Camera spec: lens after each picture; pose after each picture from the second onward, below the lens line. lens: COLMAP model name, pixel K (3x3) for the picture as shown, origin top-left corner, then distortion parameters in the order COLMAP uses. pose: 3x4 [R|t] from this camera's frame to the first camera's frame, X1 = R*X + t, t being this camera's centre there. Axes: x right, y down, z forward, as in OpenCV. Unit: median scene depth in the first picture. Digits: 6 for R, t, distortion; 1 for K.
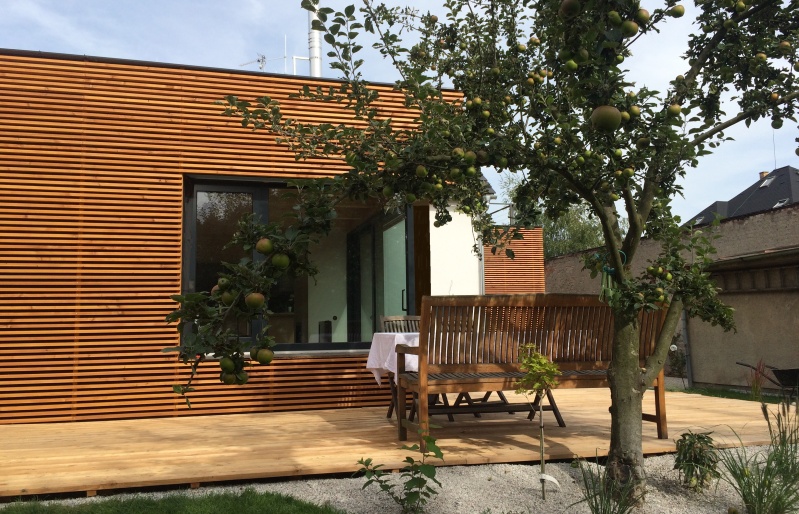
lens RADIAL K [[676.7, 0, 399.5], [0, 676.7, 257.0], [0, 0, 1]] dist [0.014274, -0.002997]
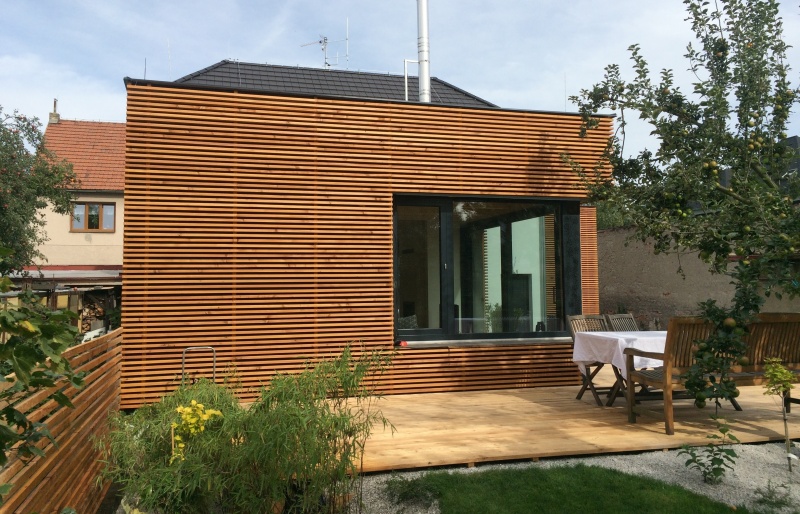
lens RADIAL K [[669.5, 0, 394.6], [0, 669.5, 245.4], [0, 0, 1]] dist [0.043689, -0.087445]
pose [[0.999958, 0.009127, -0.000977, -0.330056], [-0.009074, 0.998936, 0.045222, -0.087572], [0.001389, -0.045211, 0.998976, -0.192052]]
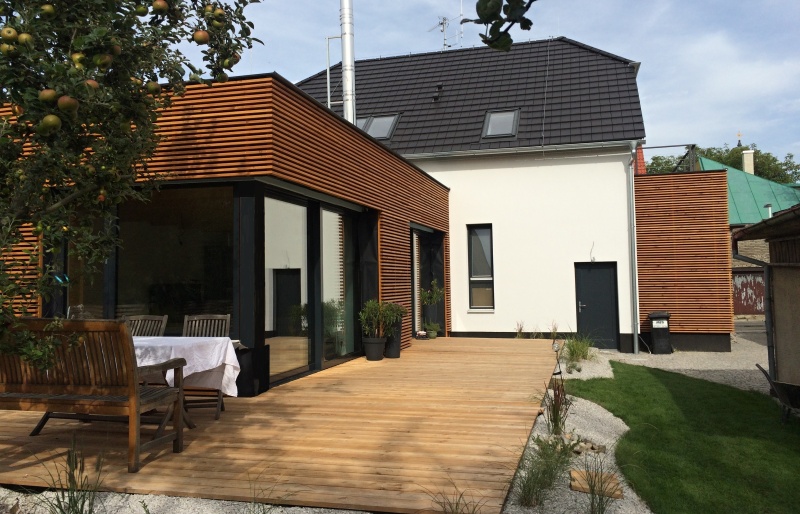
lens RADIAL K [[669.5, 0, 394.6], [0, 669.5, 245.4], [0, 0, 1]] dist [0.043689, -0.087445]
pose [[0.852762, -0.022928, -0.521796, 0.872738], [0.056050, 0.997284, 0.047781, -0.047854], [0.519283, -0.069993, 0.851731, 0.319439]]
